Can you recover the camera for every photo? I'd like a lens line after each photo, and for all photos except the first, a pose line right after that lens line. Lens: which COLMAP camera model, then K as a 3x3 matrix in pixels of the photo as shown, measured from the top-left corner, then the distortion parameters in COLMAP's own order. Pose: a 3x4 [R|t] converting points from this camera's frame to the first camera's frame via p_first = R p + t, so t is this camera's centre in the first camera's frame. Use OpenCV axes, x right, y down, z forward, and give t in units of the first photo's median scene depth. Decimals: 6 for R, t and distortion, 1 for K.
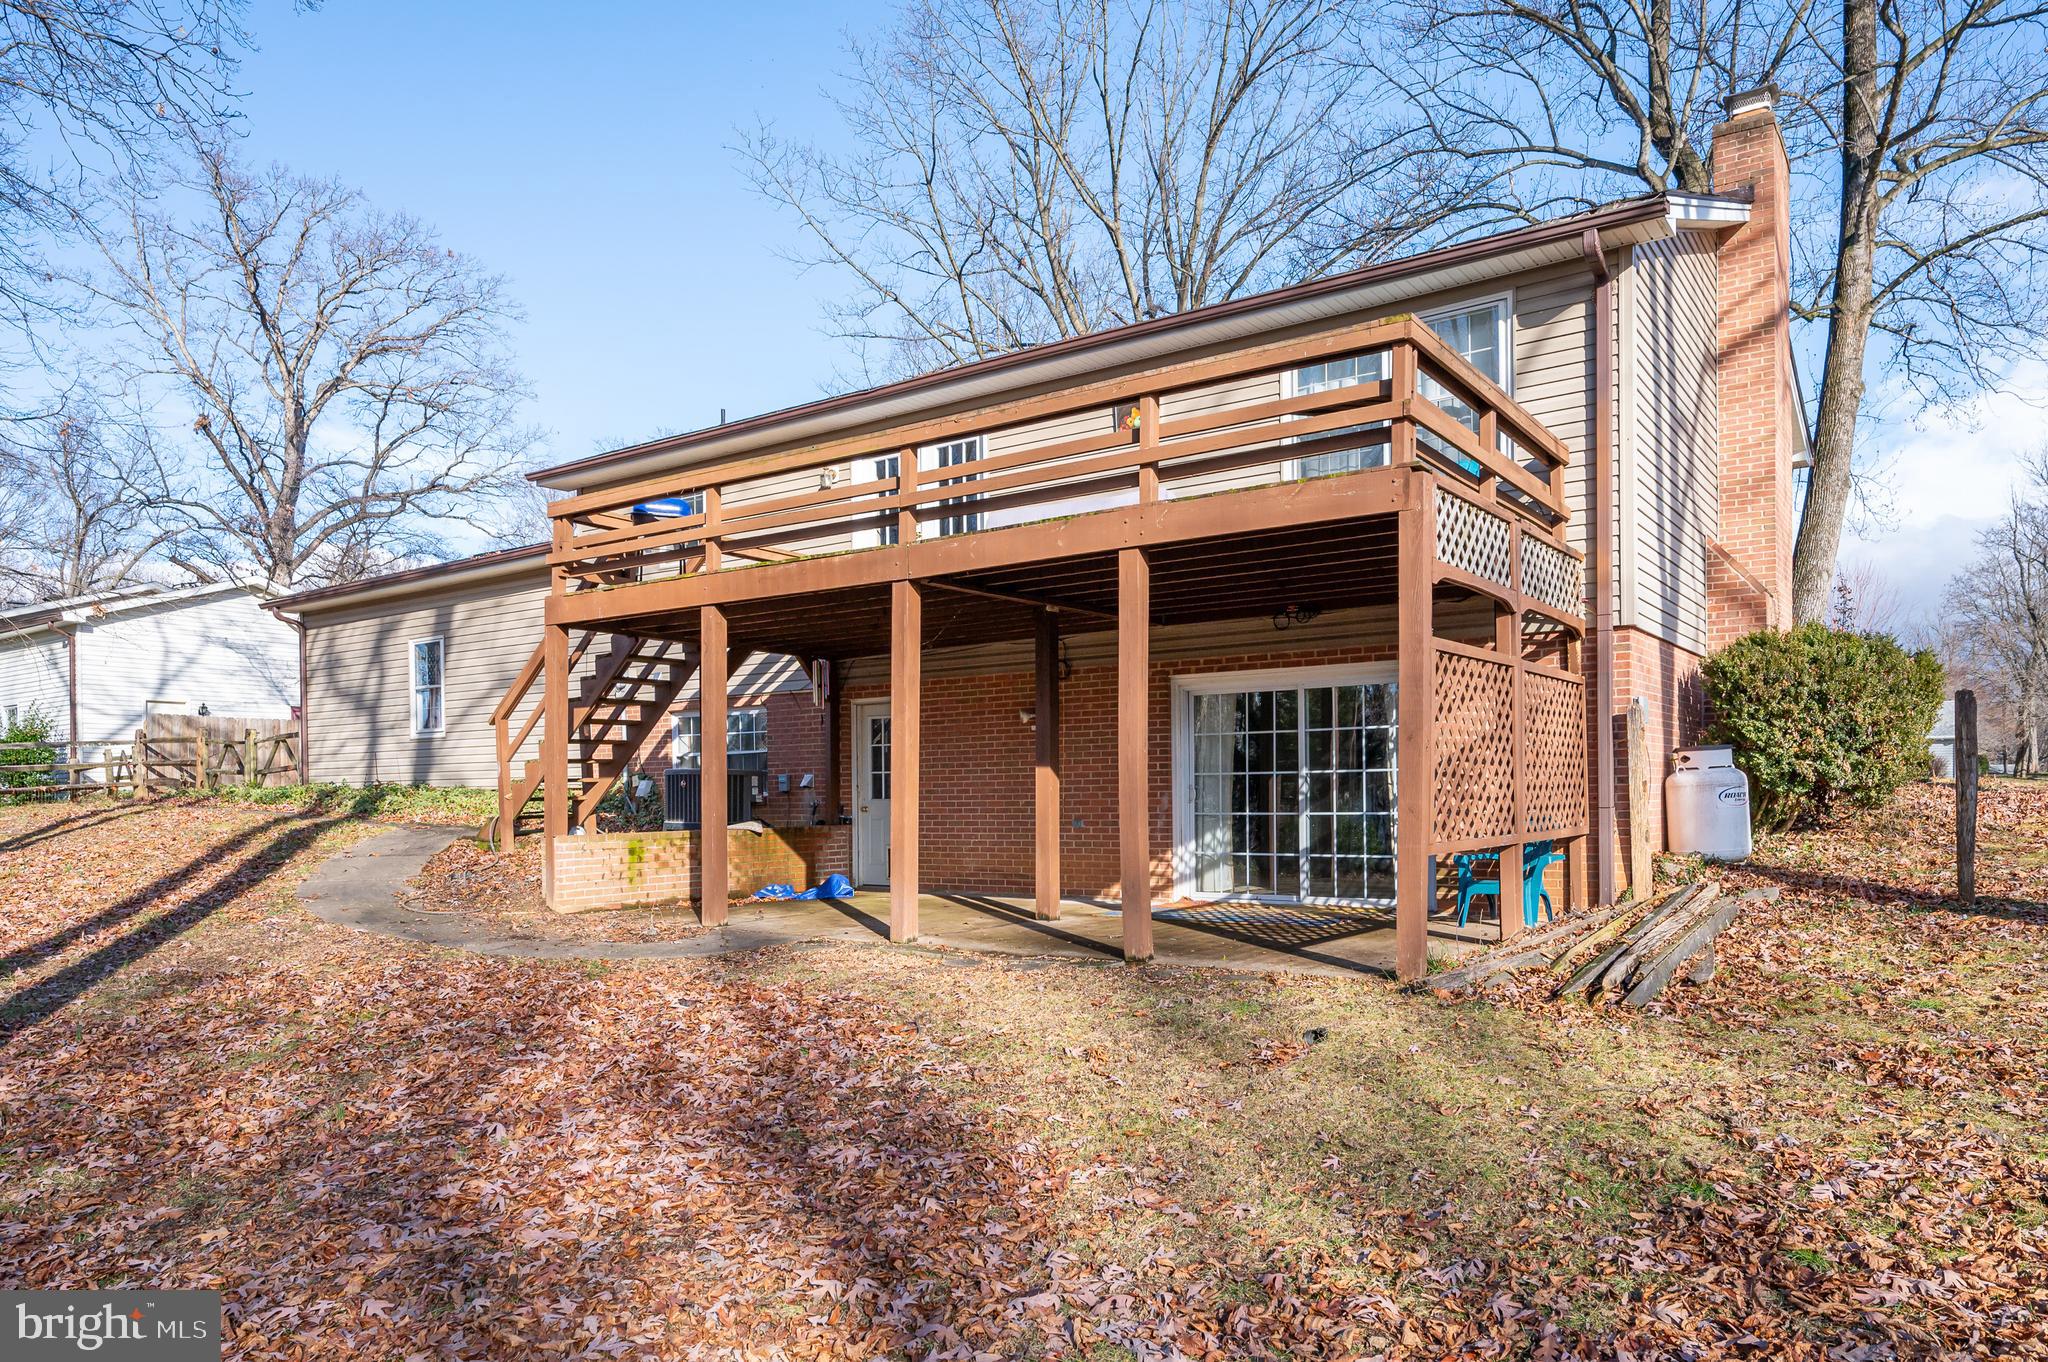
lens RADIAL K [[1306.4, 0, 1047.2], [0, 1306.4, 768.6], [0, 0, 1]] dist [-0.004418, -0.000101]
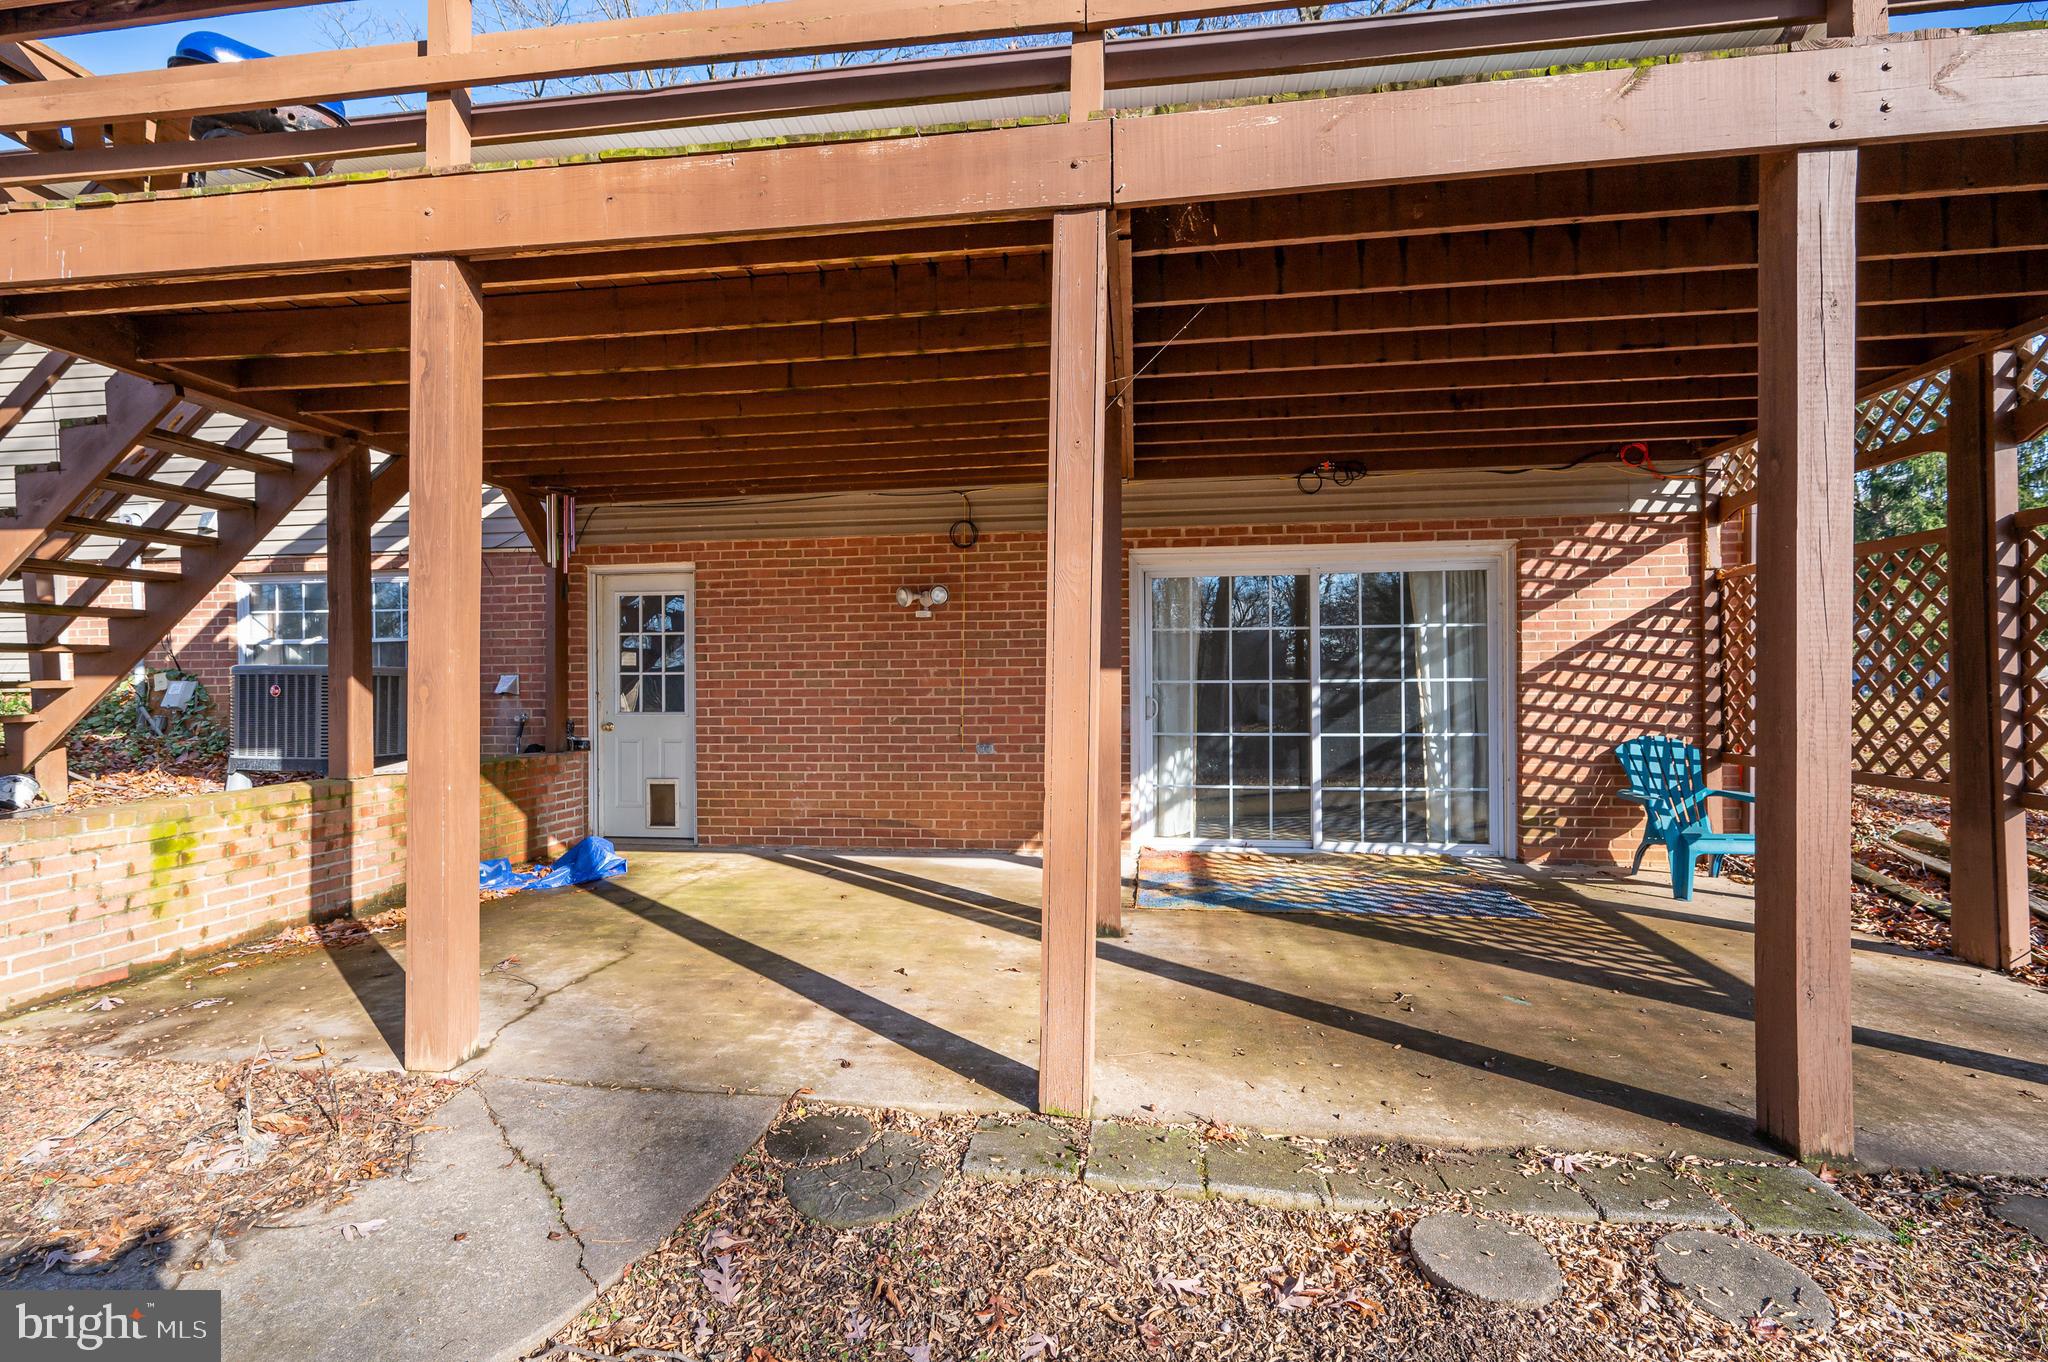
lens RADIAL K [[859.3, 0, 995.9], [0, 859.3, 670.9], [0, 0, 1]] dist [-0.002676, 0.000391]
pose [[0.889396, 0.009722, 0.457033, -0.175131], [-0.012056, 0.999925, 0.002191, -0.001905], [-0.456978, -0.007459, 0.889447, 0.536175]]
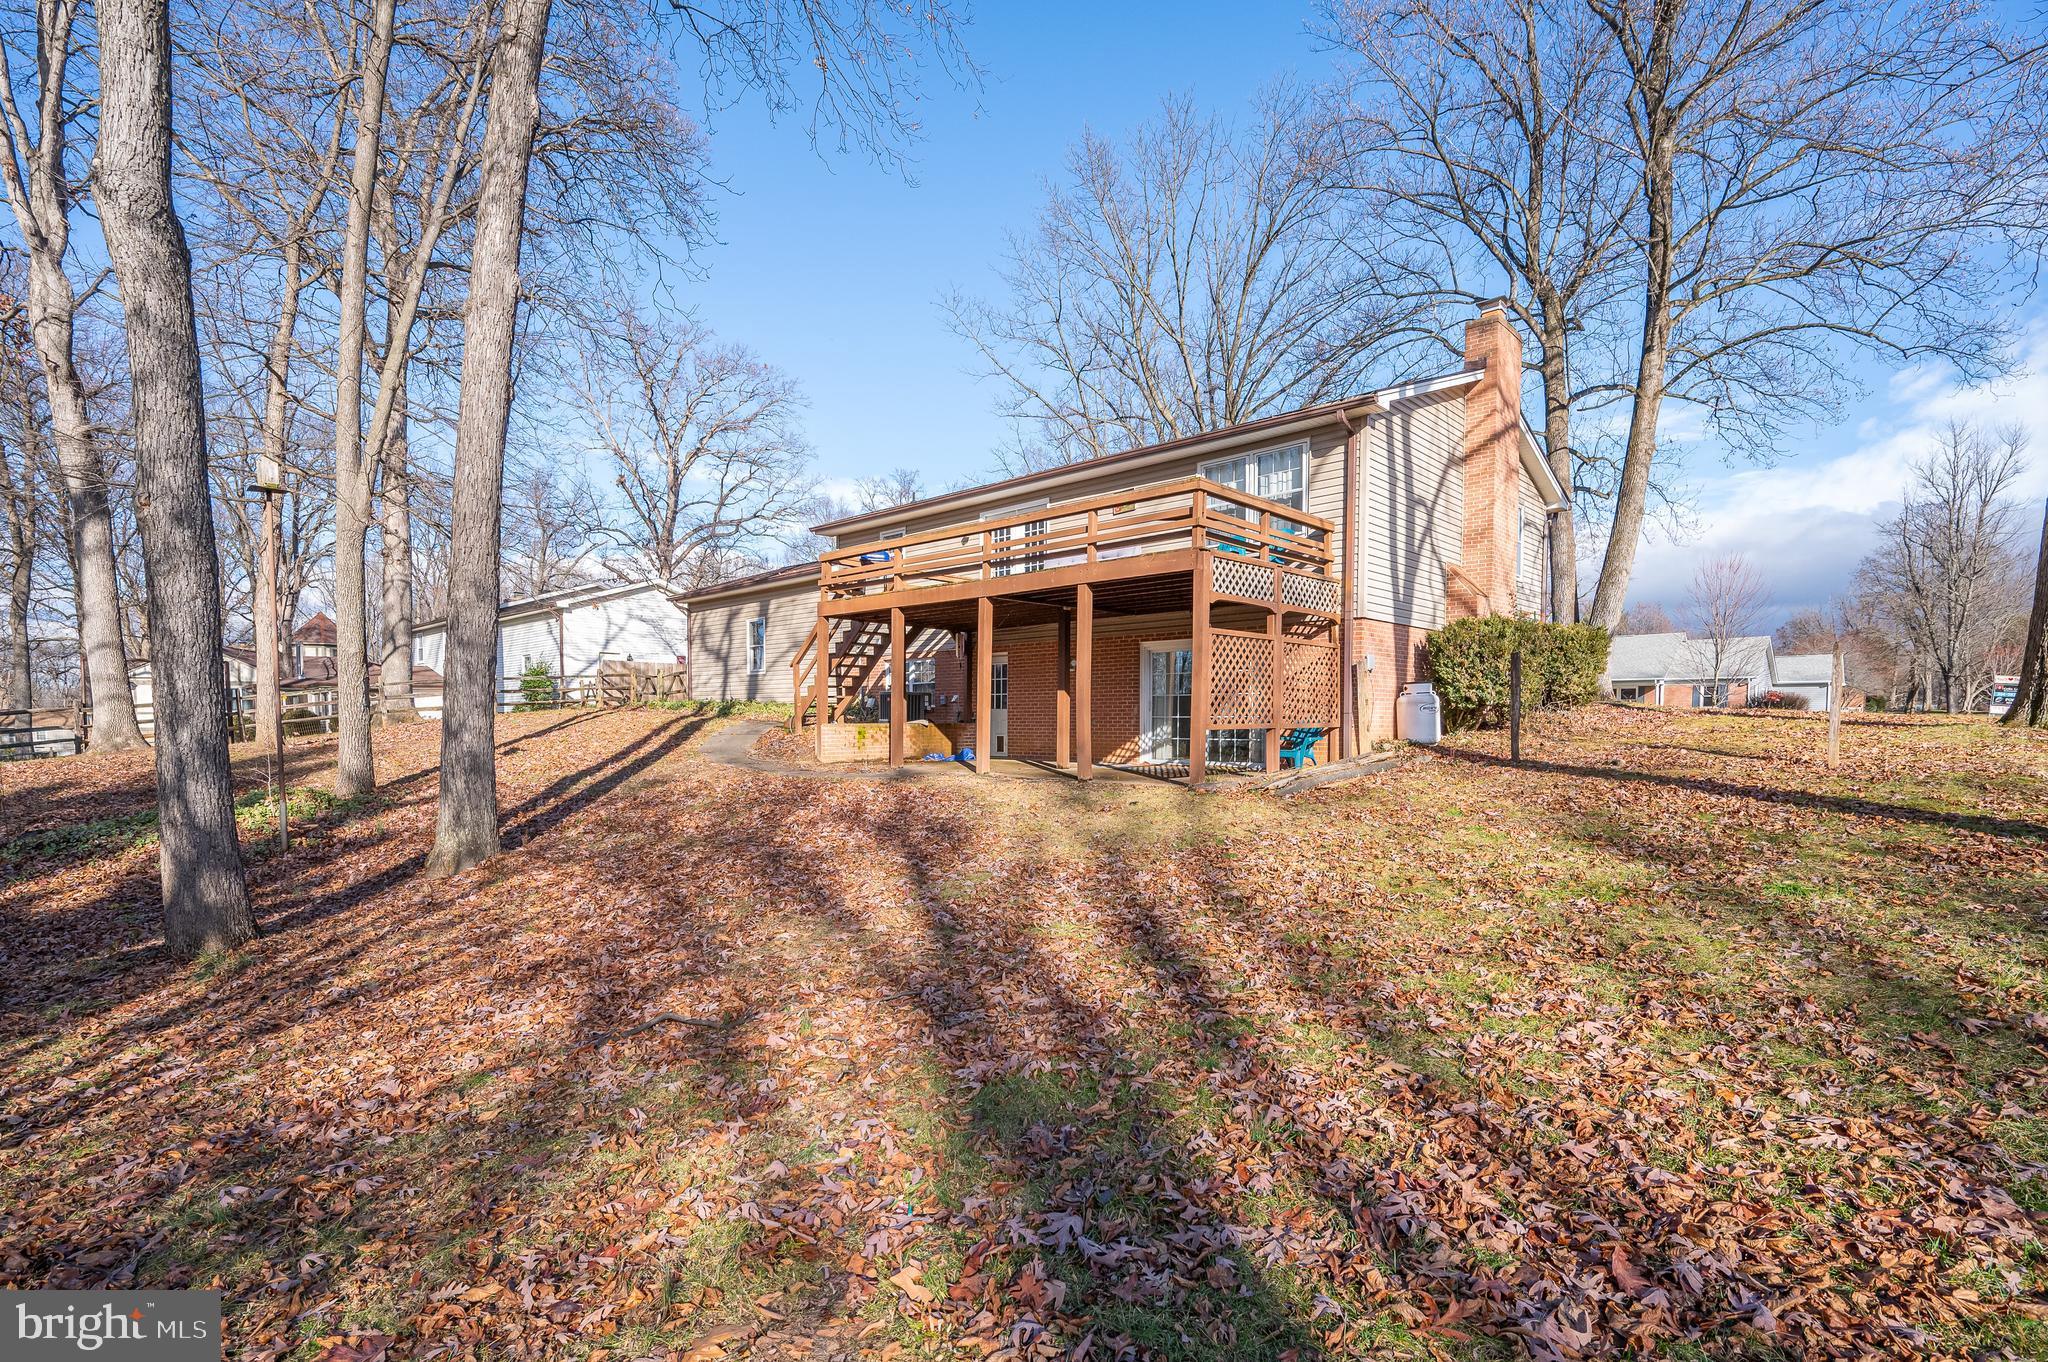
lens RADIAL K [[970.4, 0, 1025.6], [0, 970.4, 716.9], [0, 0, 1]] dist [0.004302, 0.000033]
pose [[0.986861, 0.013412, -0.161016, 0.140802], [-0.011002, 0.999814, 0.015846, 0.012906], [0.161199, -0.013866, 0.986825, -0.342566]]
